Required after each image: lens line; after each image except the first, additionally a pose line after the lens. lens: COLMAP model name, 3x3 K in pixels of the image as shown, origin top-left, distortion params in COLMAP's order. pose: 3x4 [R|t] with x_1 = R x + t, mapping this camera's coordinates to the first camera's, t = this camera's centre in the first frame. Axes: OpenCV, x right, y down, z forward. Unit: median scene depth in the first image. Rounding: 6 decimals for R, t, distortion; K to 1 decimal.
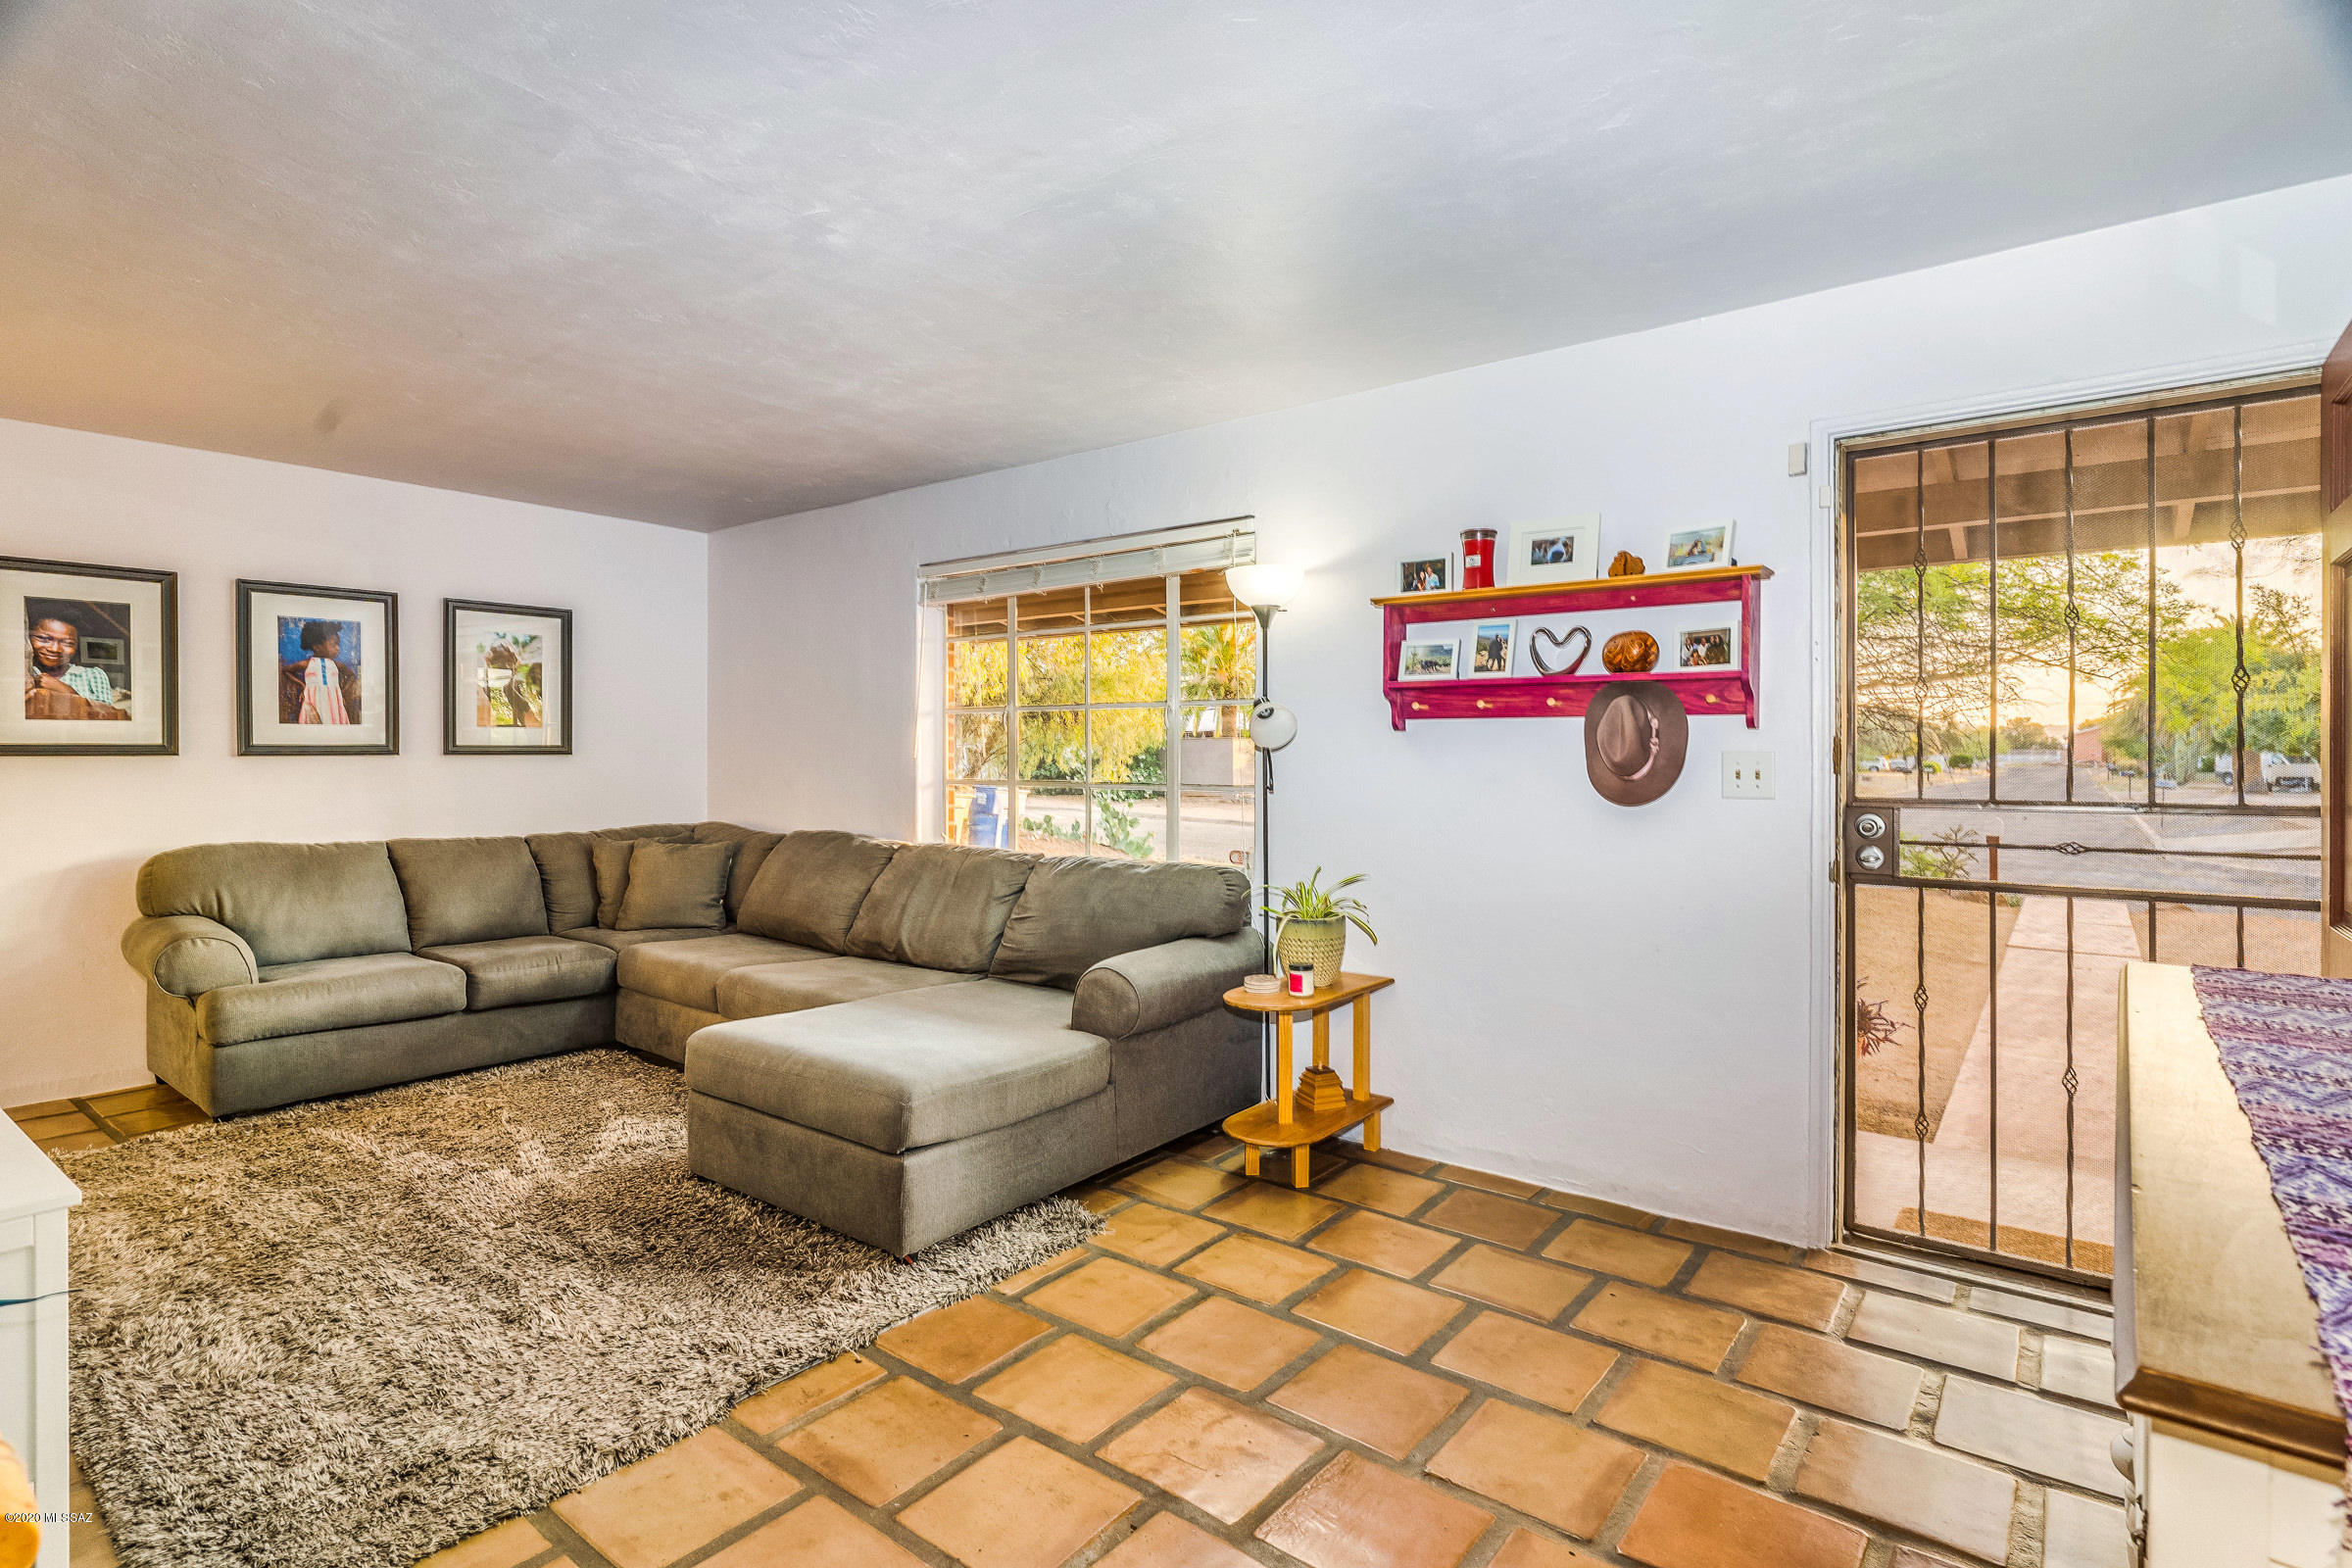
lens RADIAL K [[1133.4, 0, 1176.0], [0, 1133.4, 784.0], [0, 0, 1]] dist [0.001574, -0.000033]
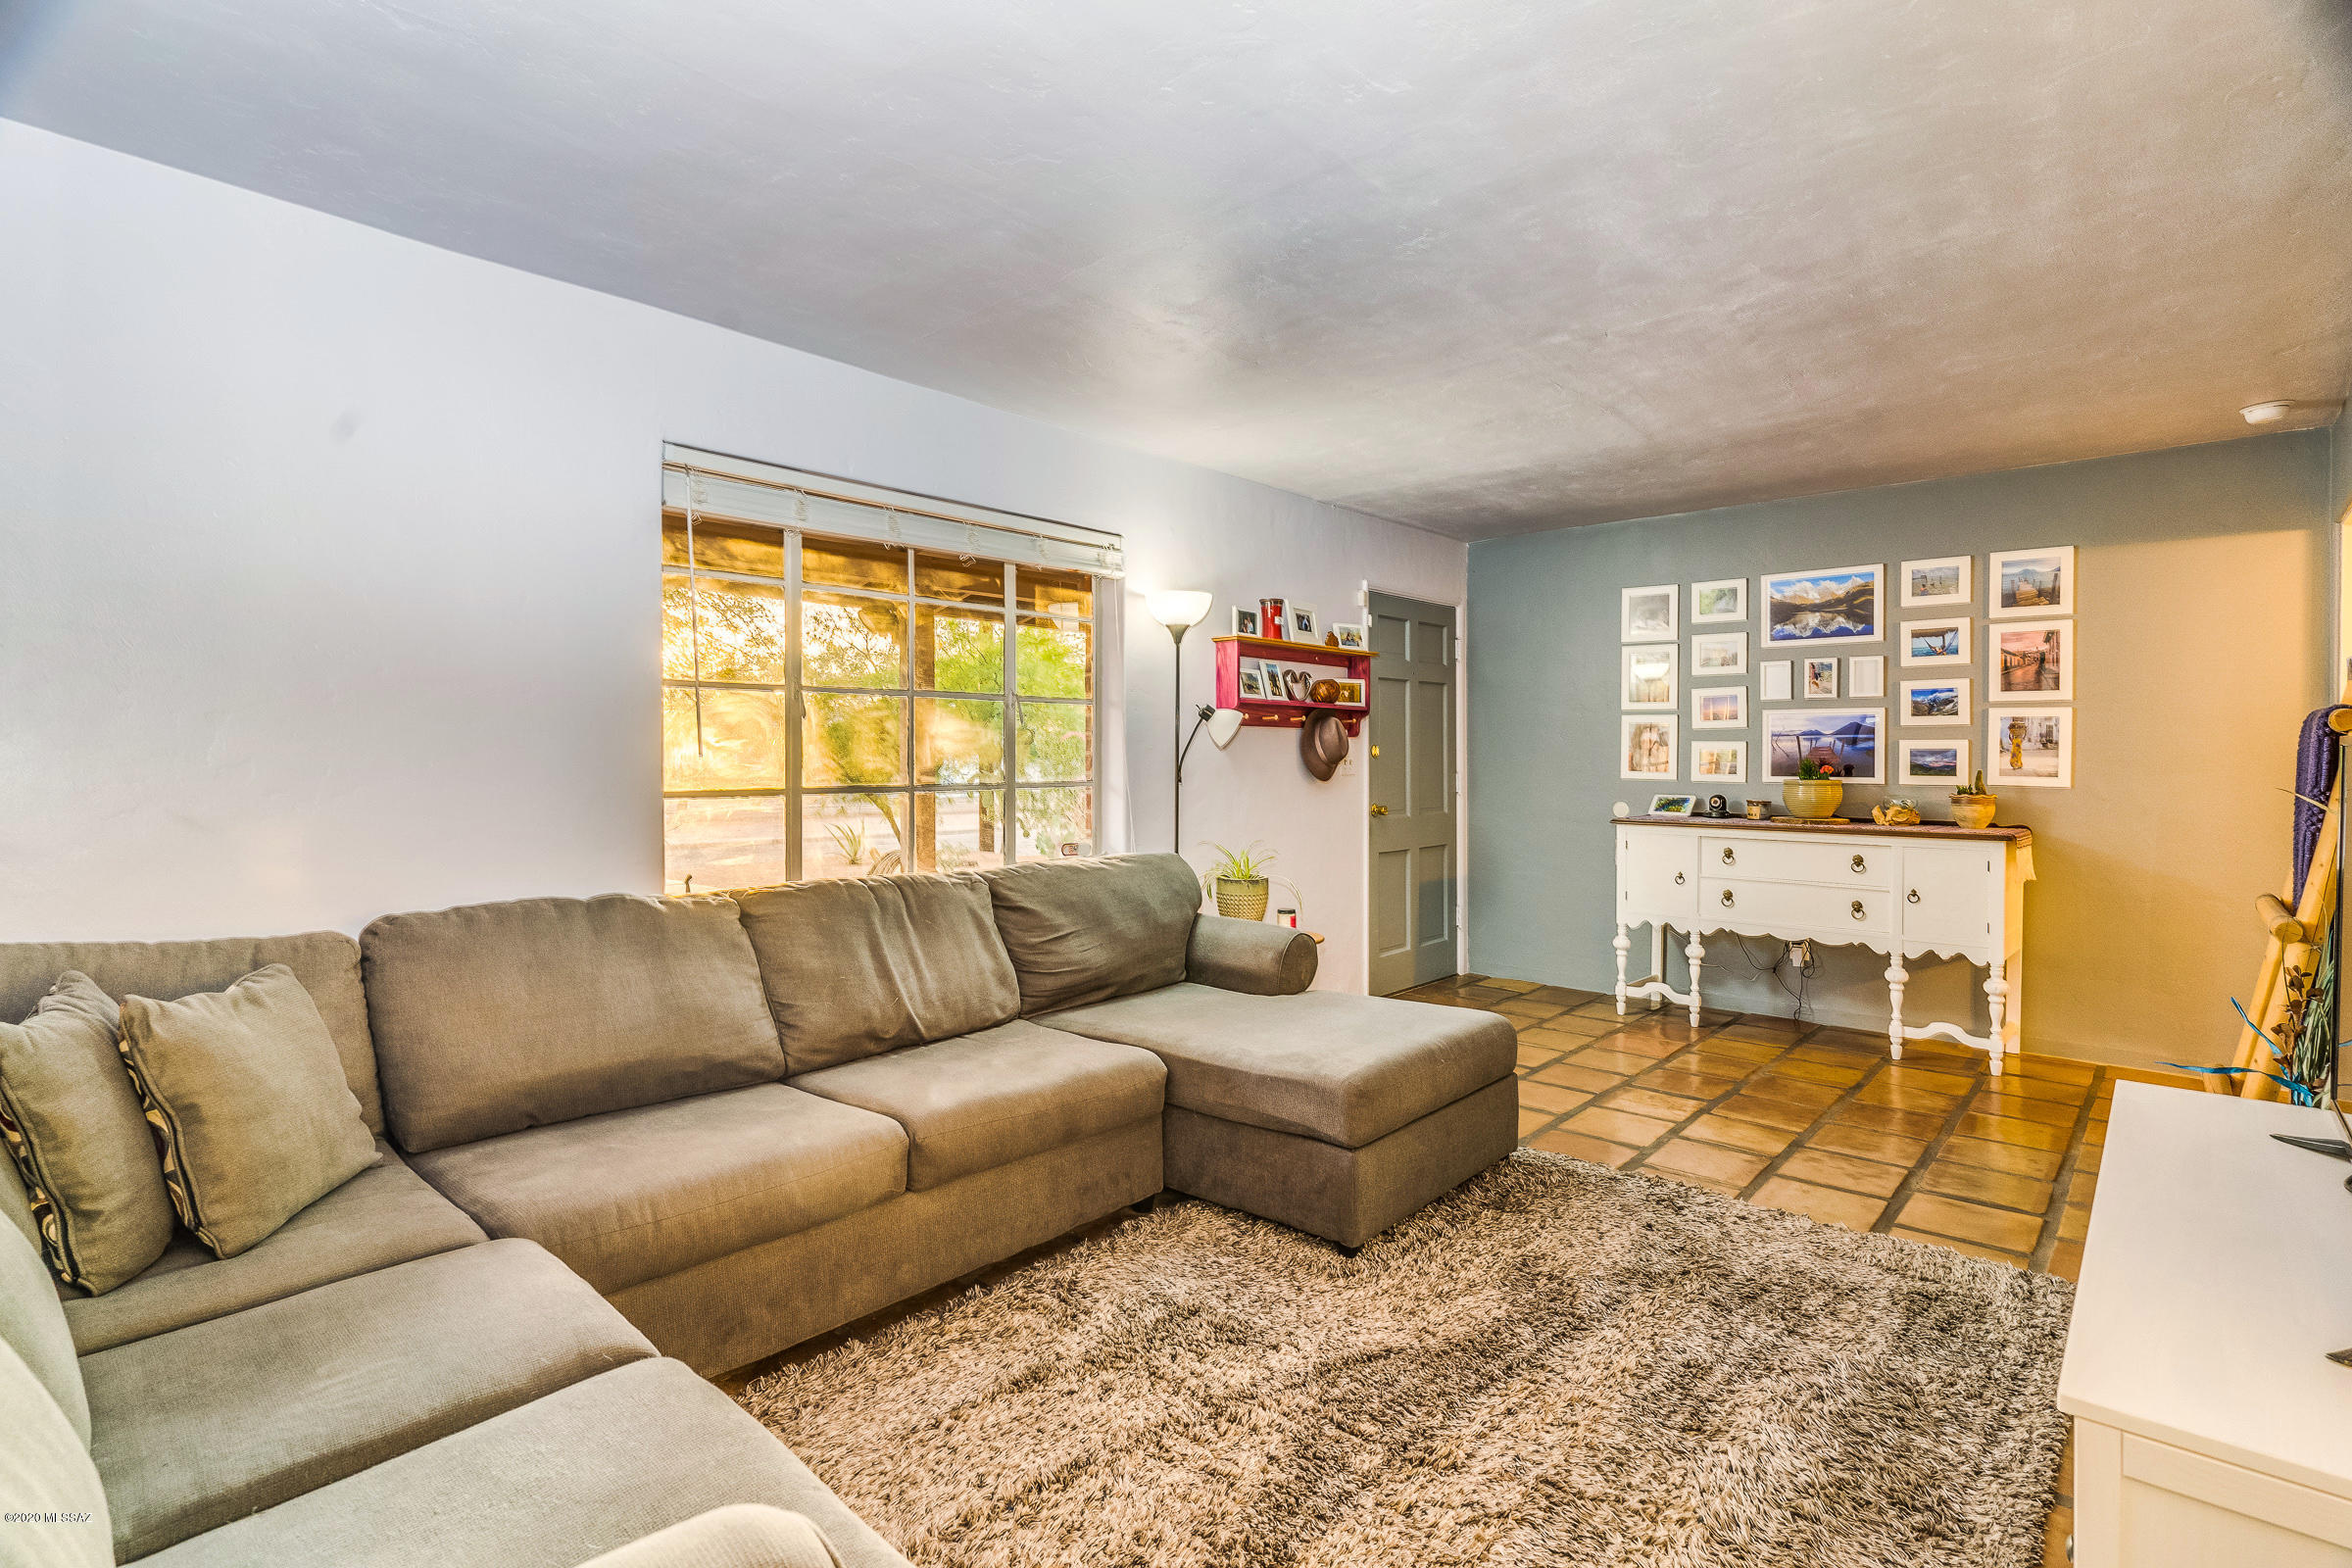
lens RADIAL K [[1133.4, 0, 1176.0], [0, 1133.4, 784.0], [0, 0, 1]] dist [0.001574, -0.000033]
pose [[0.076799, -0.026205, 0.996702, -1.200436], [0.027852, 0.999321, 0.024127, -0.022521], [-0.996657, 0.025908, 0.077477, 1.006216]]
